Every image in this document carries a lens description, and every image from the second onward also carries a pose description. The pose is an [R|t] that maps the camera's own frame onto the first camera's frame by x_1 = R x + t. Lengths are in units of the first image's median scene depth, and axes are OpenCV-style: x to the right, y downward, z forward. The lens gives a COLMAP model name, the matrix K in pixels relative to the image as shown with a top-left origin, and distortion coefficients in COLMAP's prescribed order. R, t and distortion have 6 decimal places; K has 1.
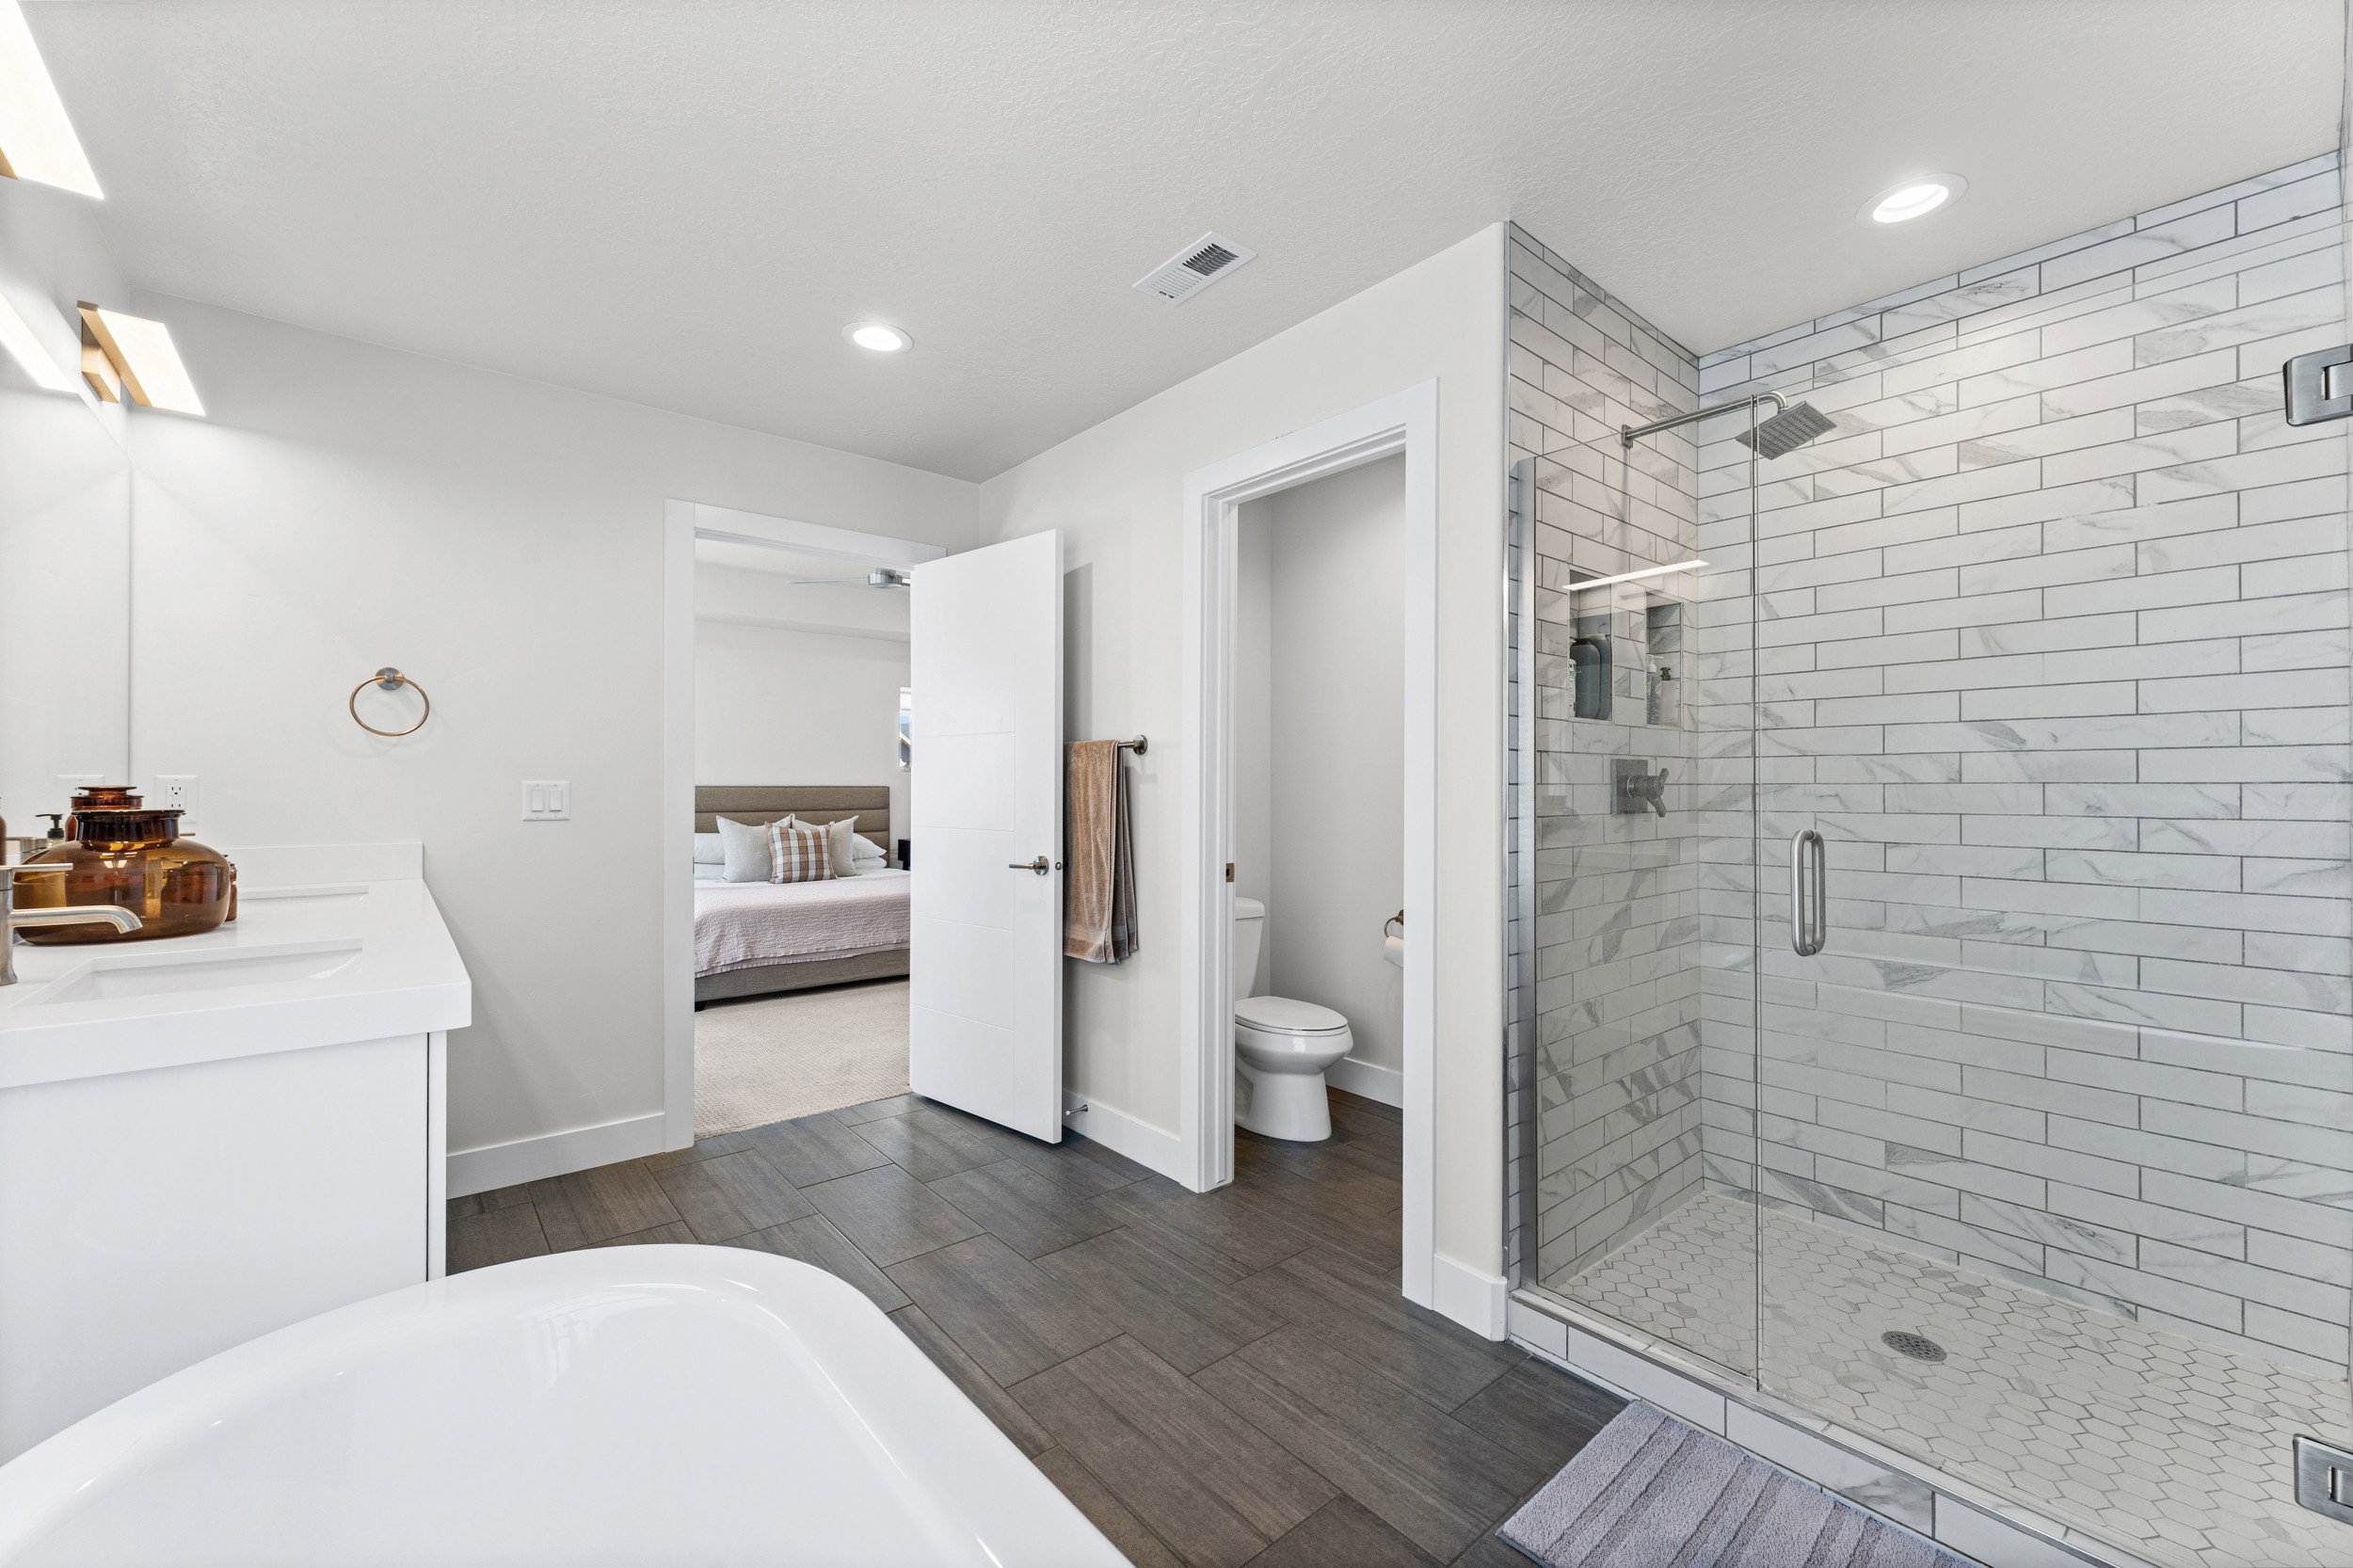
lens RADIAL K [[945.2, 0, 1171.8], [0, 945.2, 778.6], [0, 0, 1]] dist [-0.000698, 0.000034]
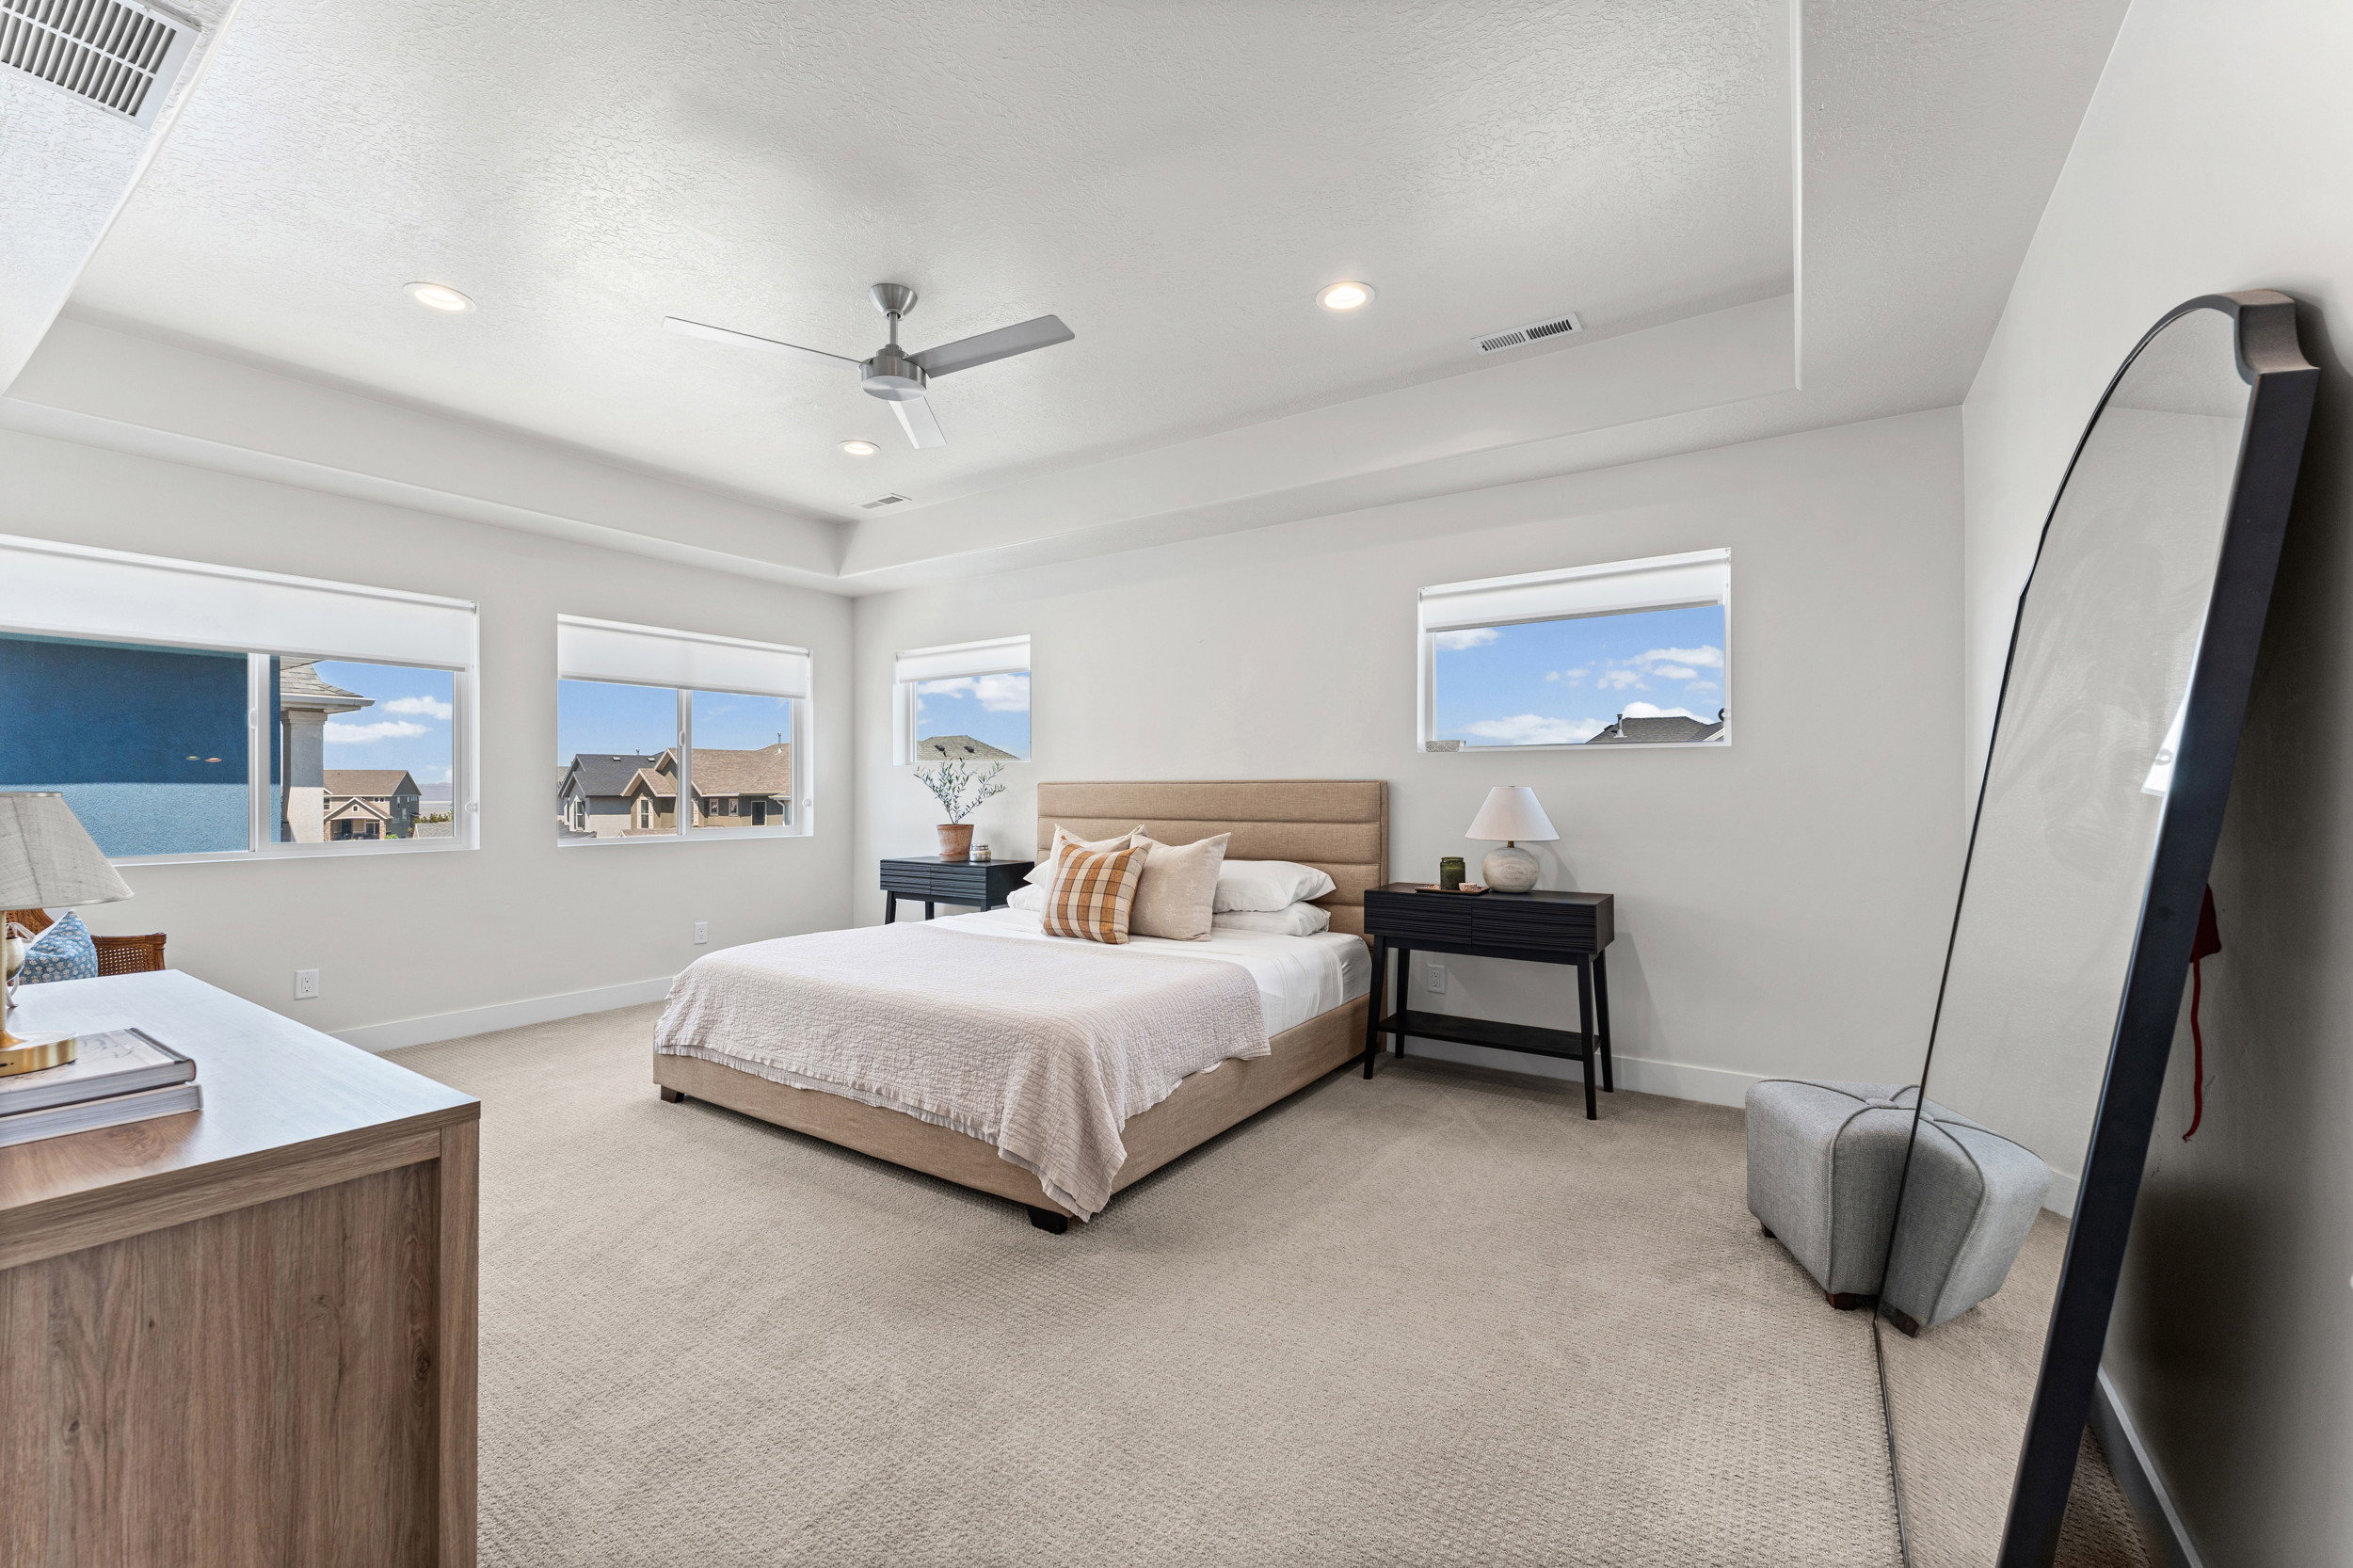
lens RADIAL K [[945.2, 0, 1168.9], [0, 945.2, 791.9], [0, 0, 1]] dist [-0.000698, 0.000034]
pose [[0.256086, -0.006013, -0.966635, 0.196451], [0.001494, 0.999982, -0.005824, 0.019427], [0.966653, 0.000047, 0.256090, 0.888742]]
